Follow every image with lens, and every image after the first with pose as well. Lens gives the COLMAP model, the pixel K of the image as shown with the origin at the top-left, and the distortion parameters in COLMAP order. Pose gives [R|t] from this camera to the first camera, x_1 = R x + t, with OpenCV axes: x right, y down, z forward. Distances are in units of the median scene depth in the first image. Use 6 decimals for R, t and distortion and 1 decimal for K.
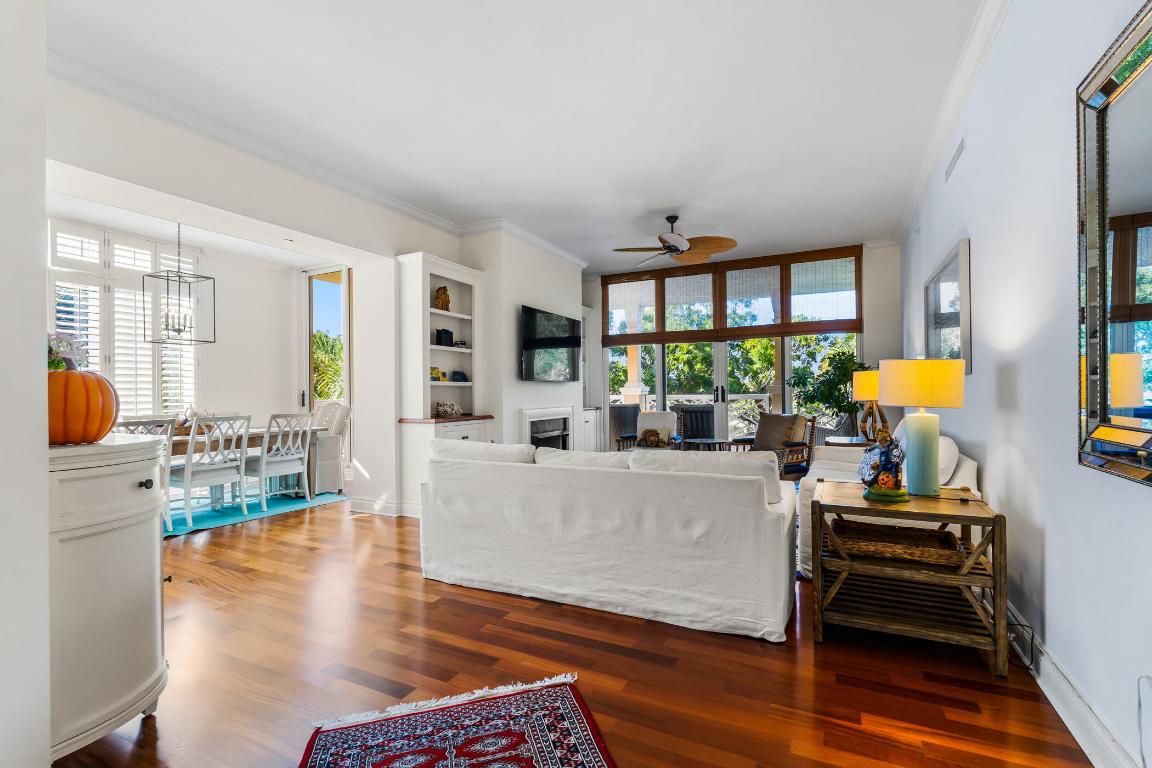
lens RADIAL K [[515.2, 0, 583.4], [0, 515.2, 389.3], [0, 0, 1]] dist [-0.003268, 0.000376]
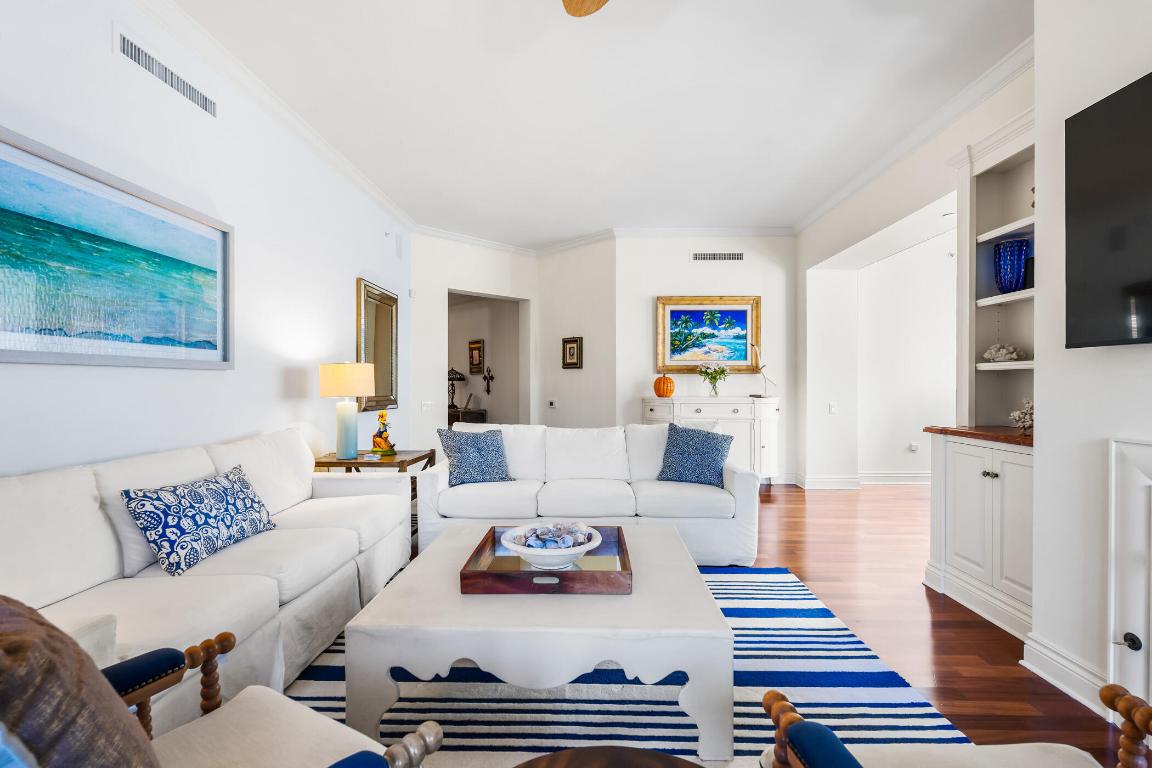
lens RADIAL K [[529.3, 0, 583.3], [0, 529.3, 387.5], [0, 0, 1]] dist [-0.000048, 0.000594]
pose [[-0.905010, 0.012672, -0.425202, 0.310295], [0.010470, 0.999917, 0.007516, 0.002221], [0.425262, 0.002350, -0.905067, 1.182075]]
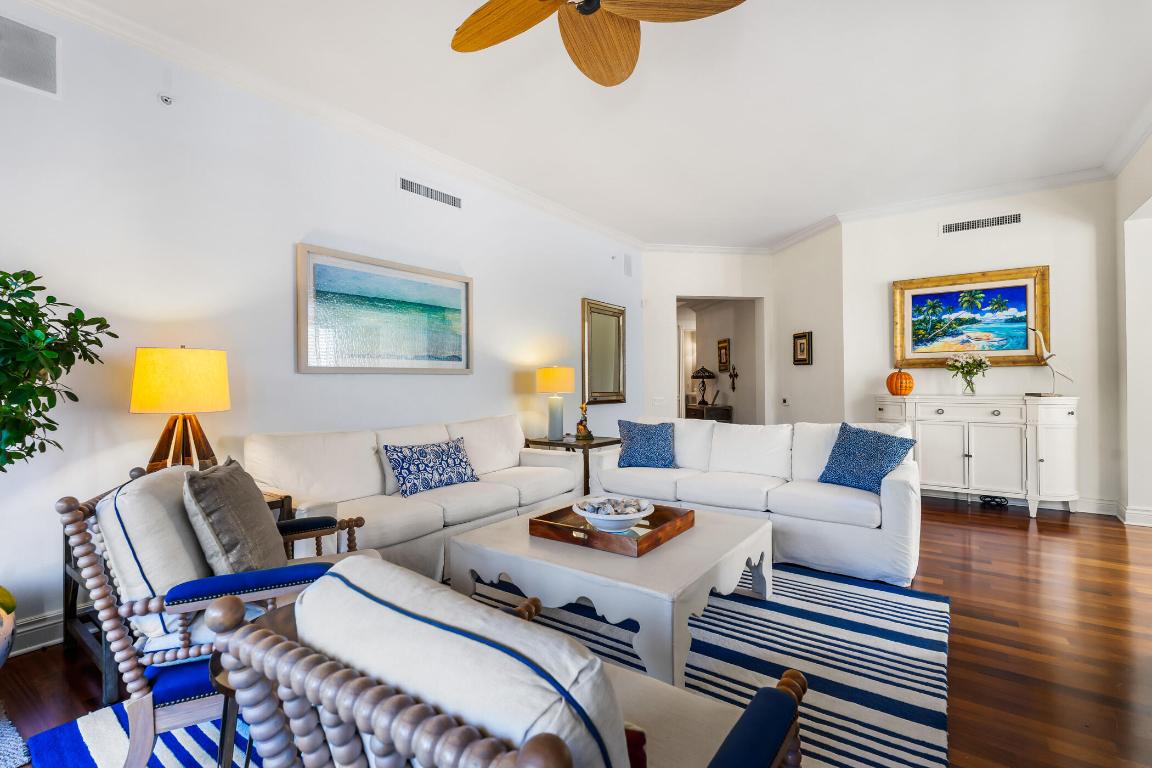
lens RADIAL K [[518.6, 0, 576.0], [0, 518.6, 384.0], [0, 0, 1]] dist [-0.002680, -0.000127]
pose [[-0.984664, 0.016786, 0.173650, 0.116816], [0.016767, 0.999858, -0.001576, 0.003223], [-0.173652, 0.001360, -0.984806, 1.288179]]
